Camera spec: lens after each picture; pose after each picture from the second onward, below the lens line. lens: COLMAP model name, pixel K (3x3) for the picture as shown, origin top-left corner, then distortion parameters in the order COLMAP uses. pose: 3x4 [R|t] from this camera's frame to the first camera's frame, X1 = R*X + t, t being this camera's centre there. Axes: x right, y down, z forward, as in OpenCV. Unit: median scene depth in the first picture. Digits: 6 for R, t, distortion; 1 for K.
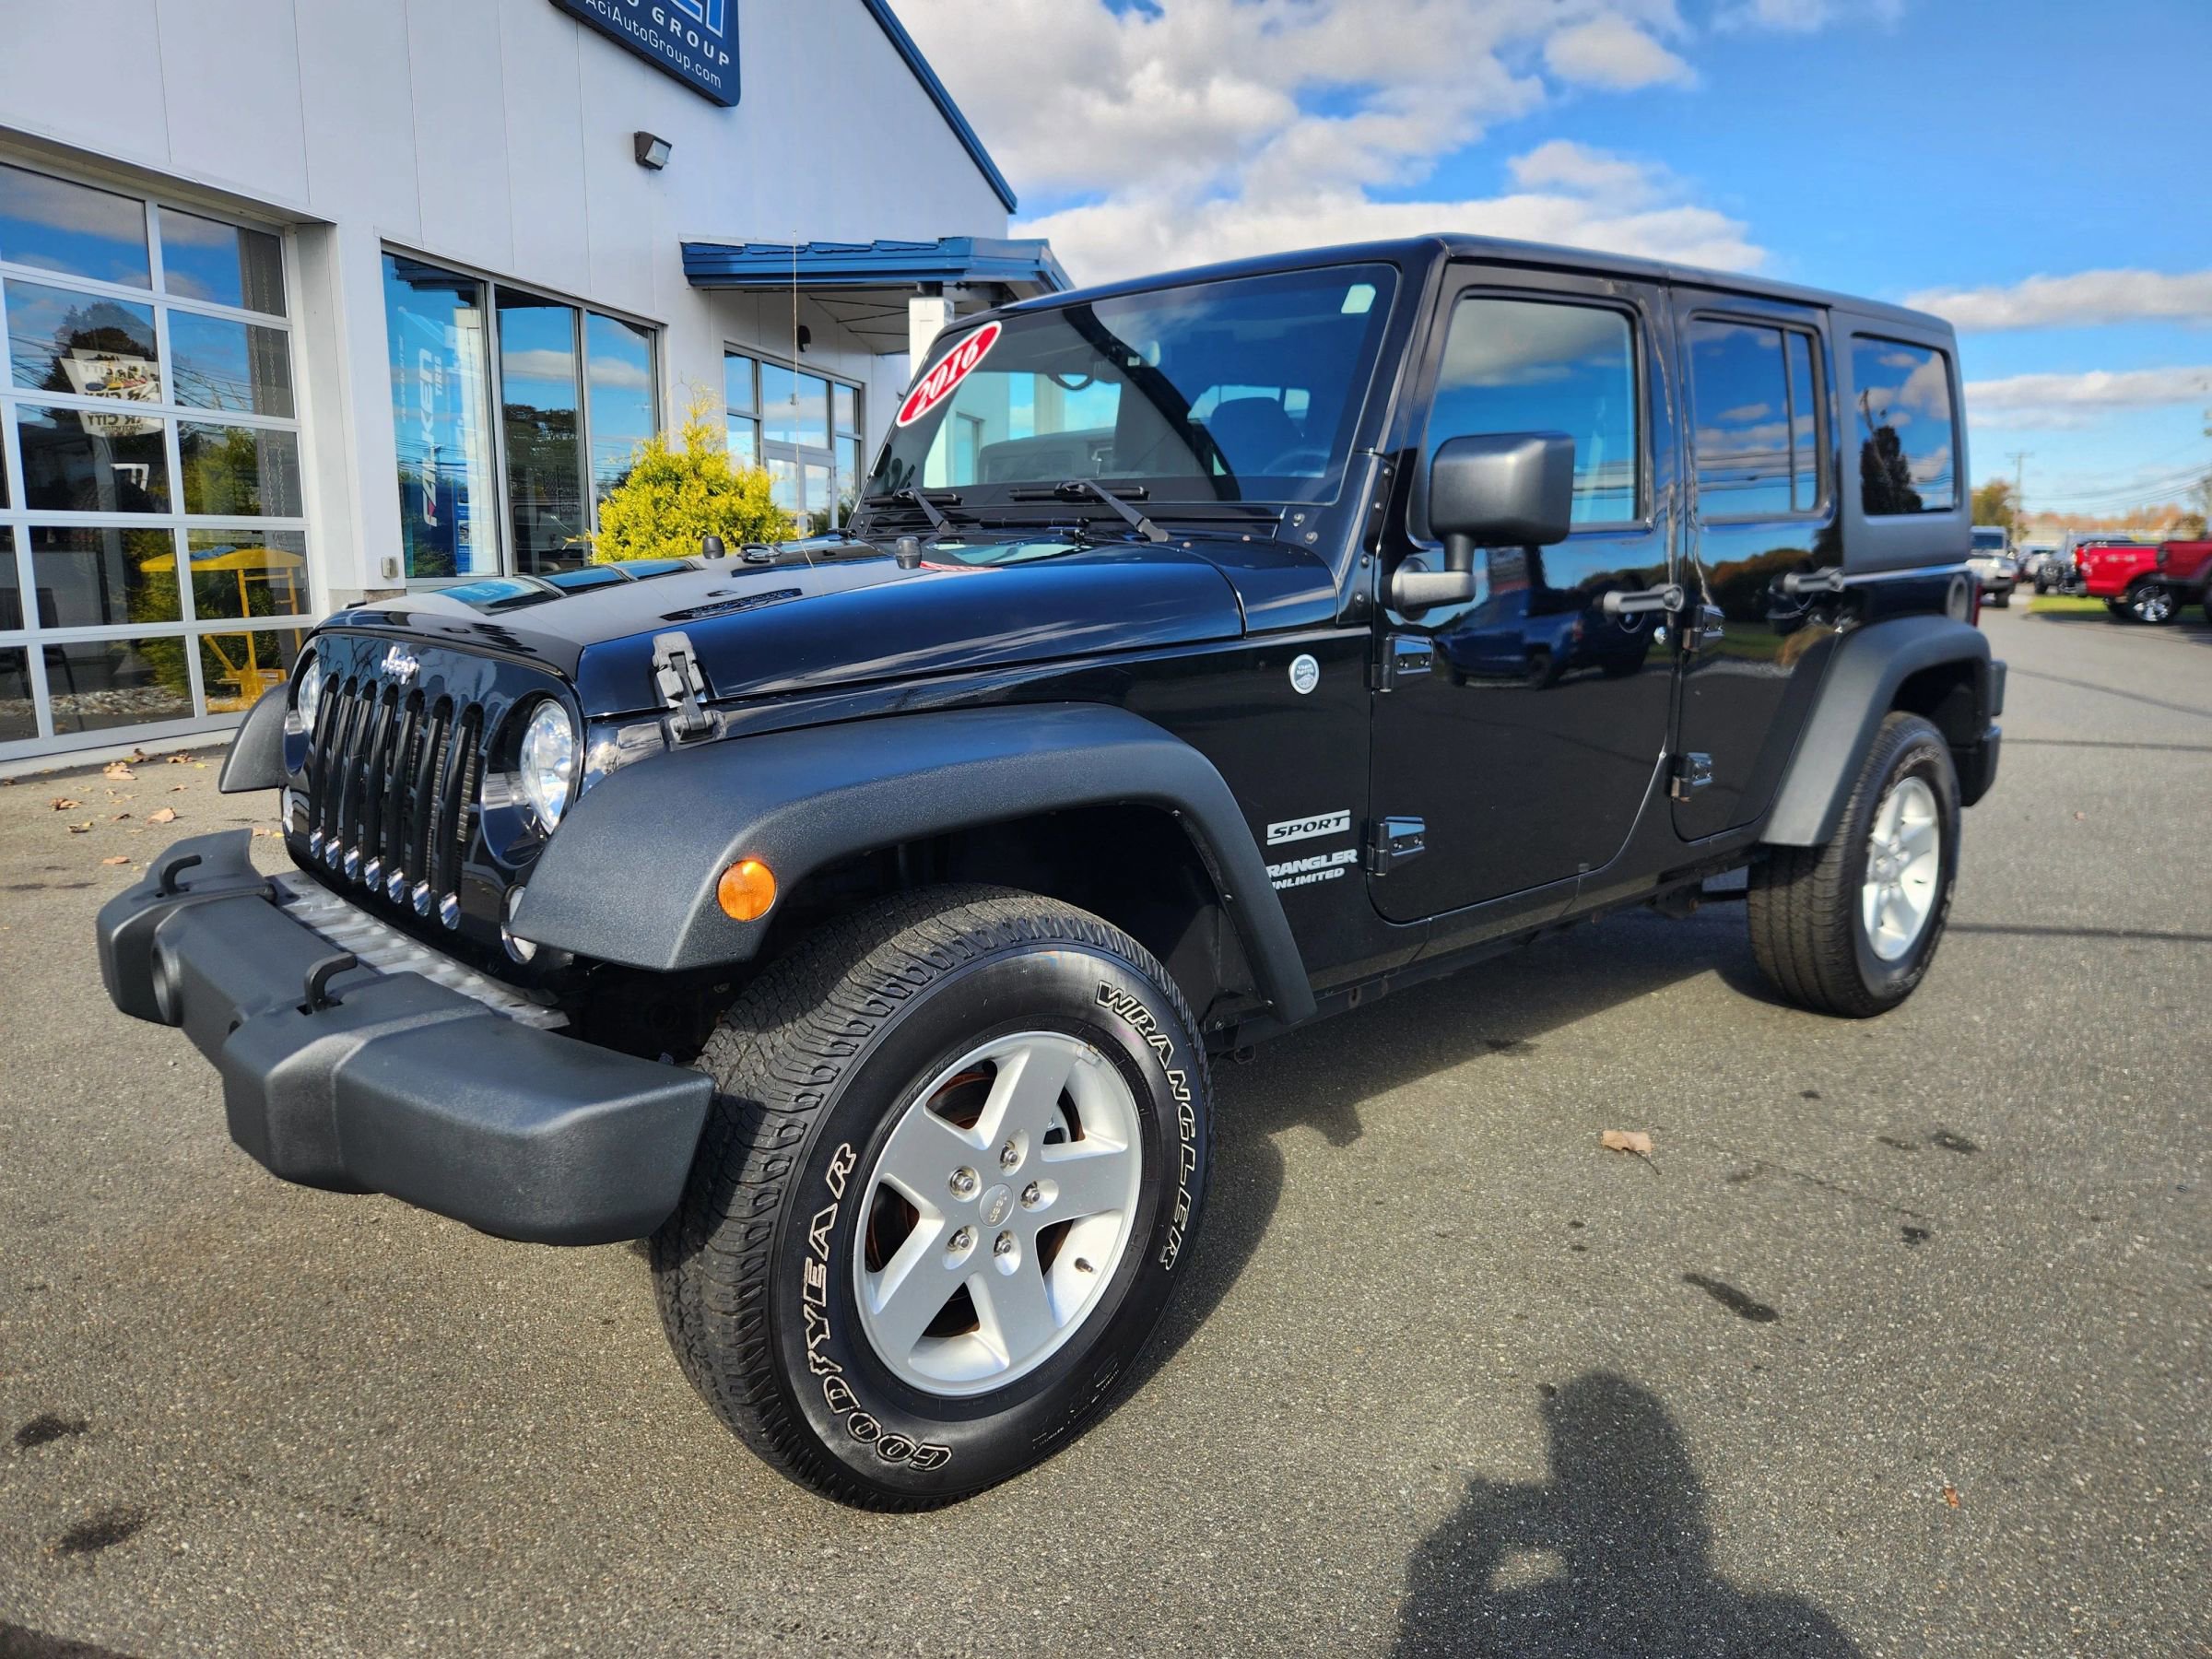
lens RADIAL K [[1506.1, 0, 1103.0], [0, 1506.1, 759.3], [0, 0, 1]] dist [0.063495, -0.053878]
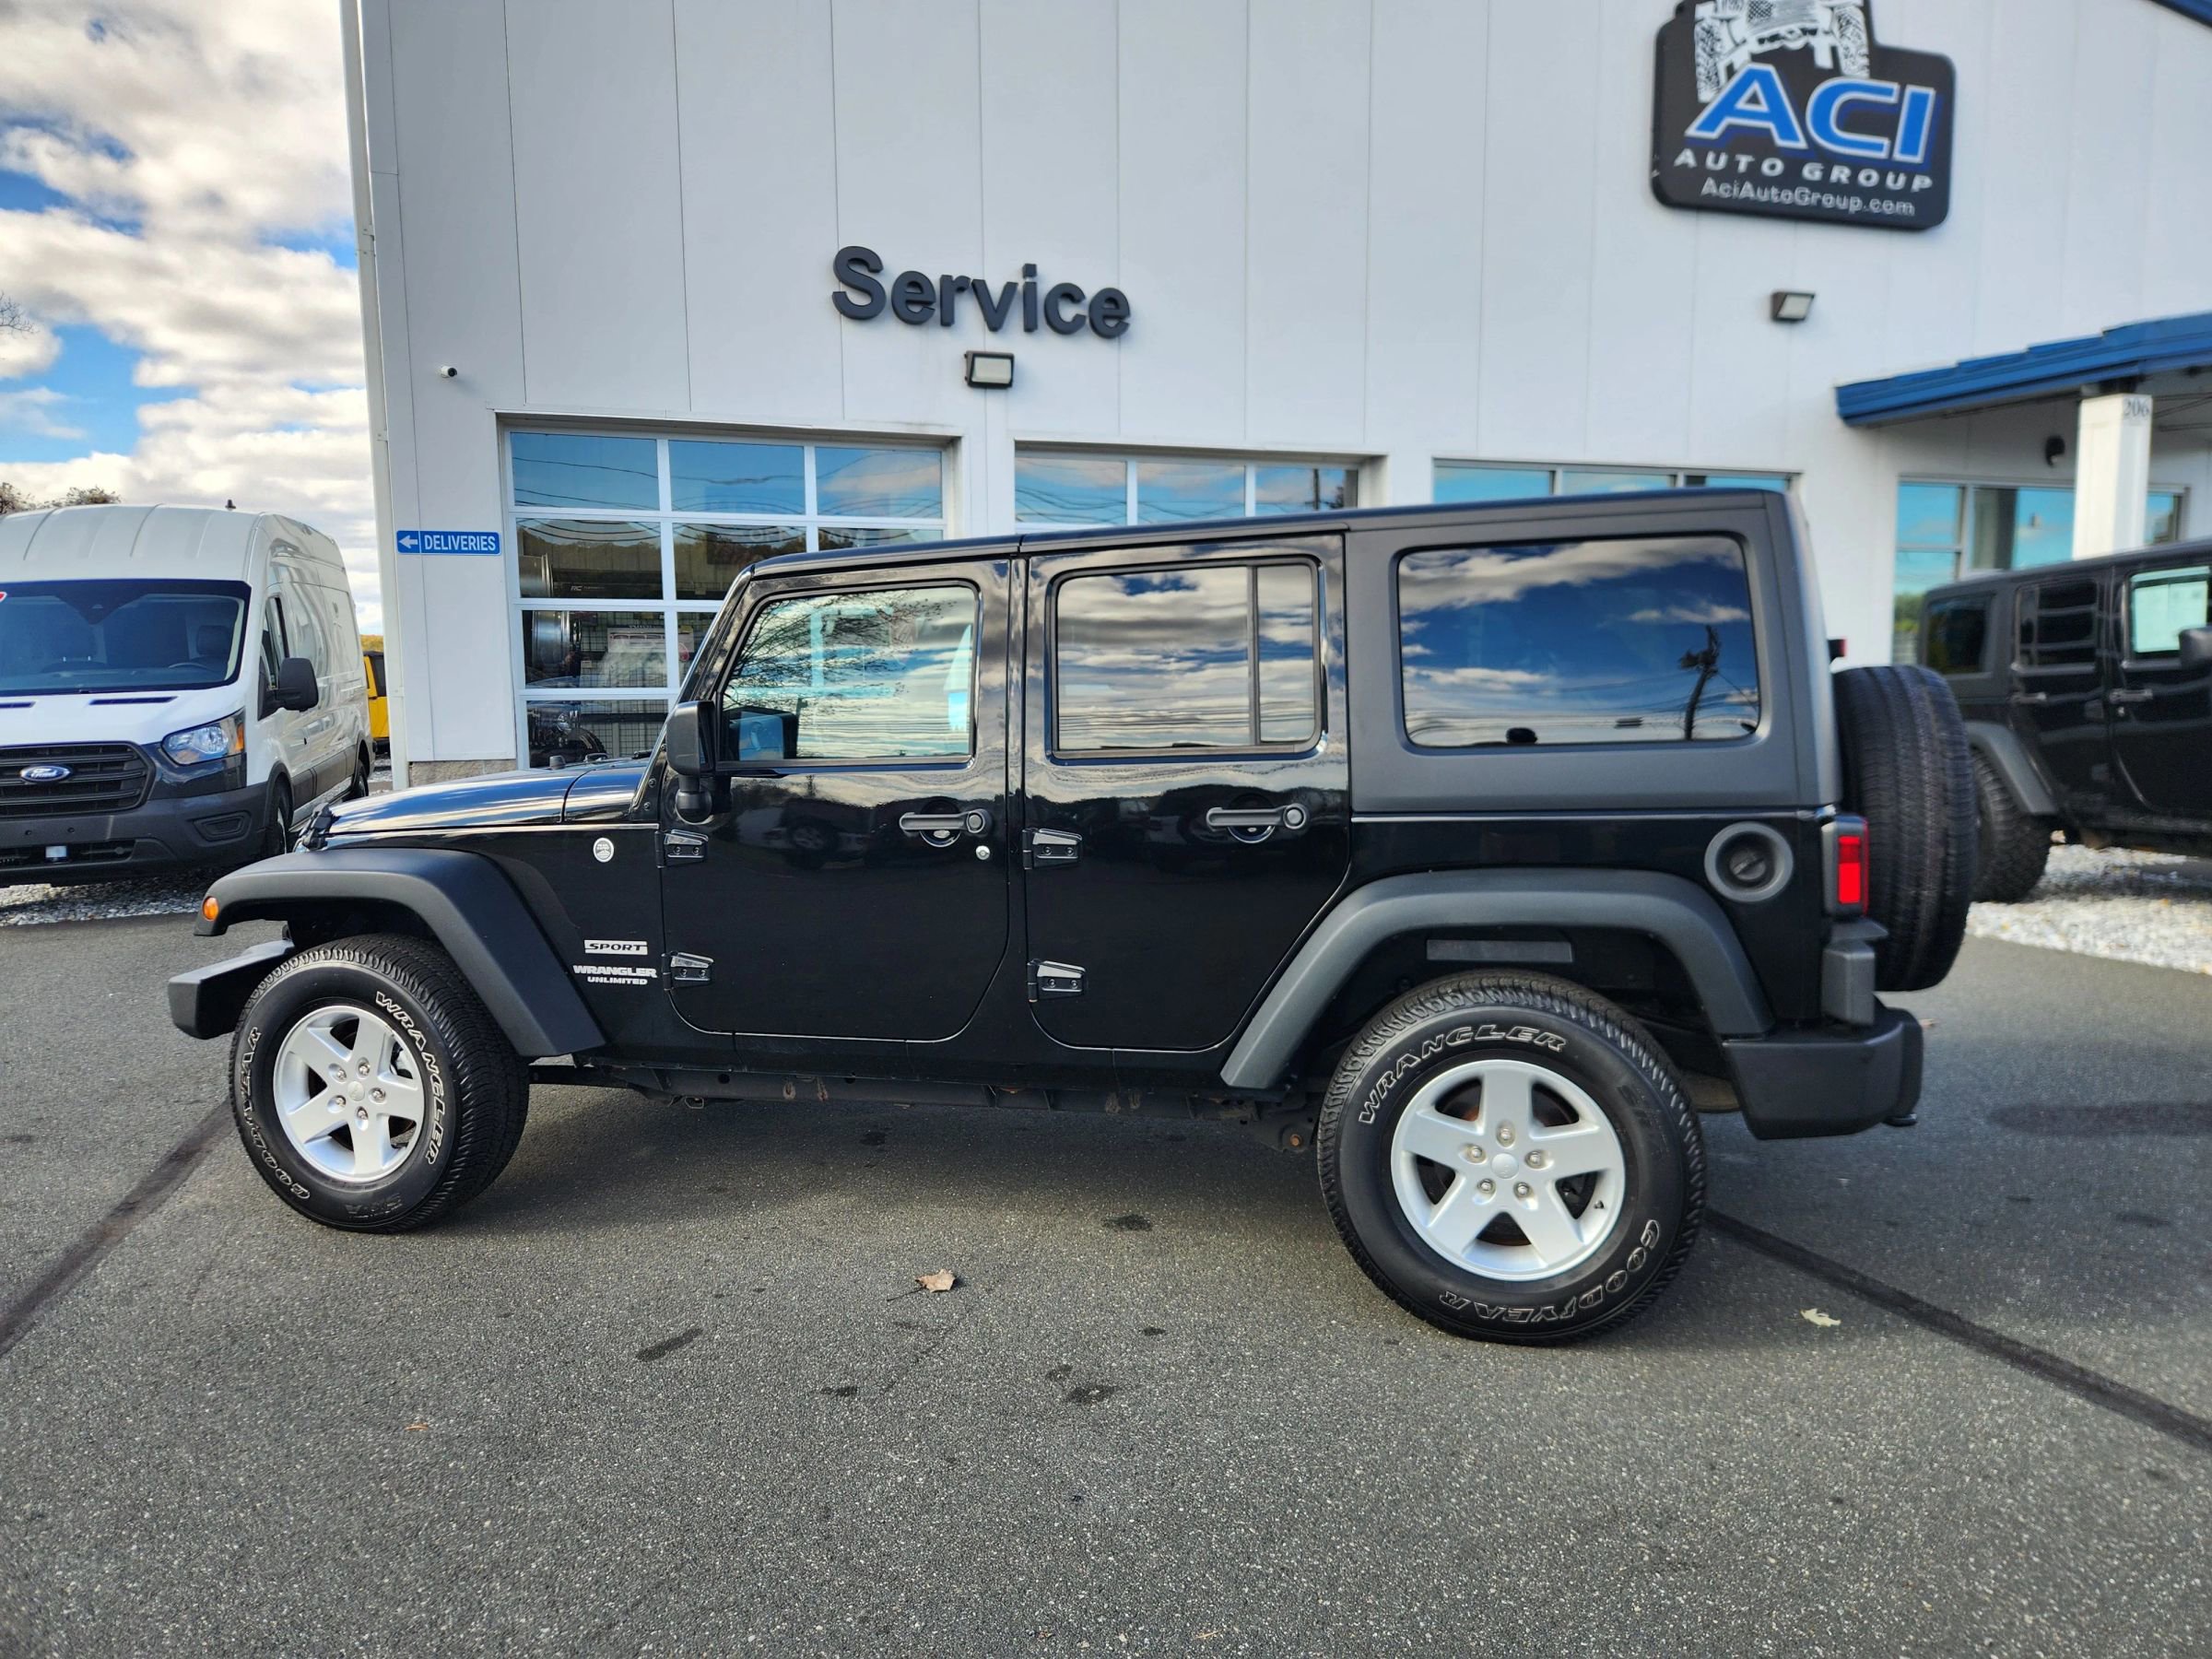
lens RADIAL K [[1492.5, 0, 1093.0], [0, 1492.5, 781.3], [0, 0, 1]] dist [0.062864, -0.059011]
pose [[0.523880, 0.051282, -0.850247, 1.255292], [-0.105055, 0.994455, -0.004750, -0.125417], [0.845289, 0.091812, 0.526363, 0.423737]]
